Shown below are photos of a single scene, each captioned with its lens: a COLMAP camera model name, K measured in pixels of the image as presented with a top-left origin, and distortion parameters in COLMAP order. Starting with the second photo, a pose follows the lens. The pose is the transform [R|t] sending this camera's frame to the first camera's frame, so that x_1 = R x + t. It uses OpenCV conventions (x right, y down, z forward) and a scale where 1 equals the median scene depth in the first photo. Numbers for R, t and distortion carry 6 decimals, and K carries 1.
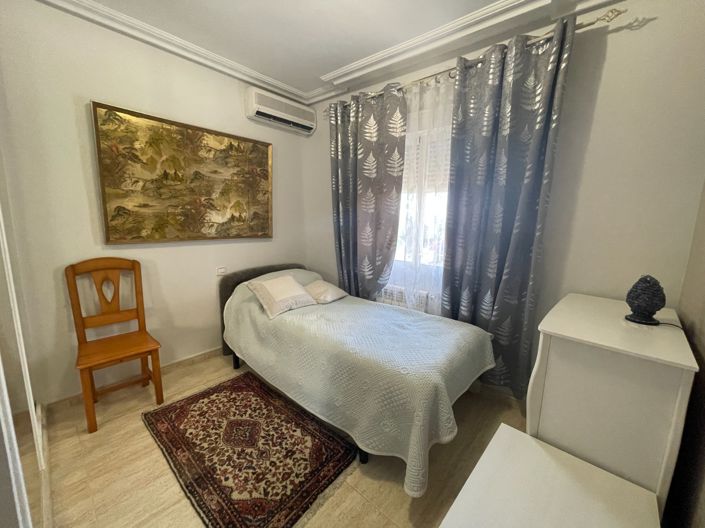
lens RADIAL K [[286.3, 0, 338.6], [0, 286.3, 266.3], [0, 0, 1]] dist [0.000903, 0.000159]
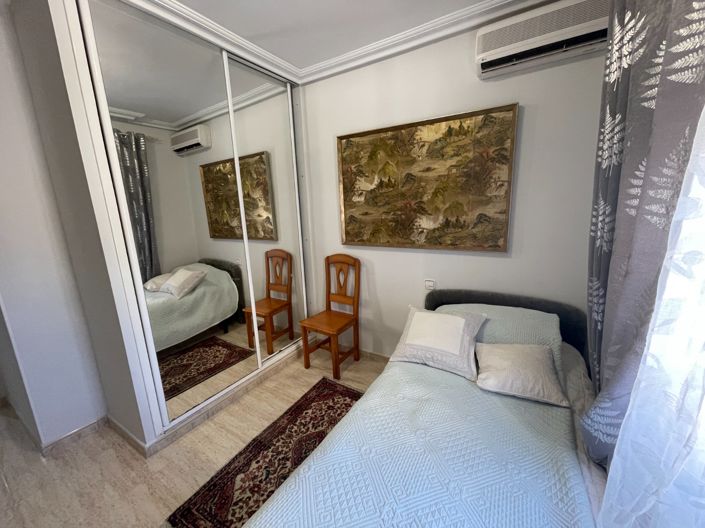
lens RADIAL K [[283.5, 0, 349.4], [0, 283.5, 262.3], [0, 0, 1]] dist [0.001253, -0.000075]
pose [[0.189114, 0.173081, -0.966581, 0.425973], [-0.115548, 0.981427, 0.153132, -0.178914], [0.975133, 0.082727, 0.205601, 0.689206]]
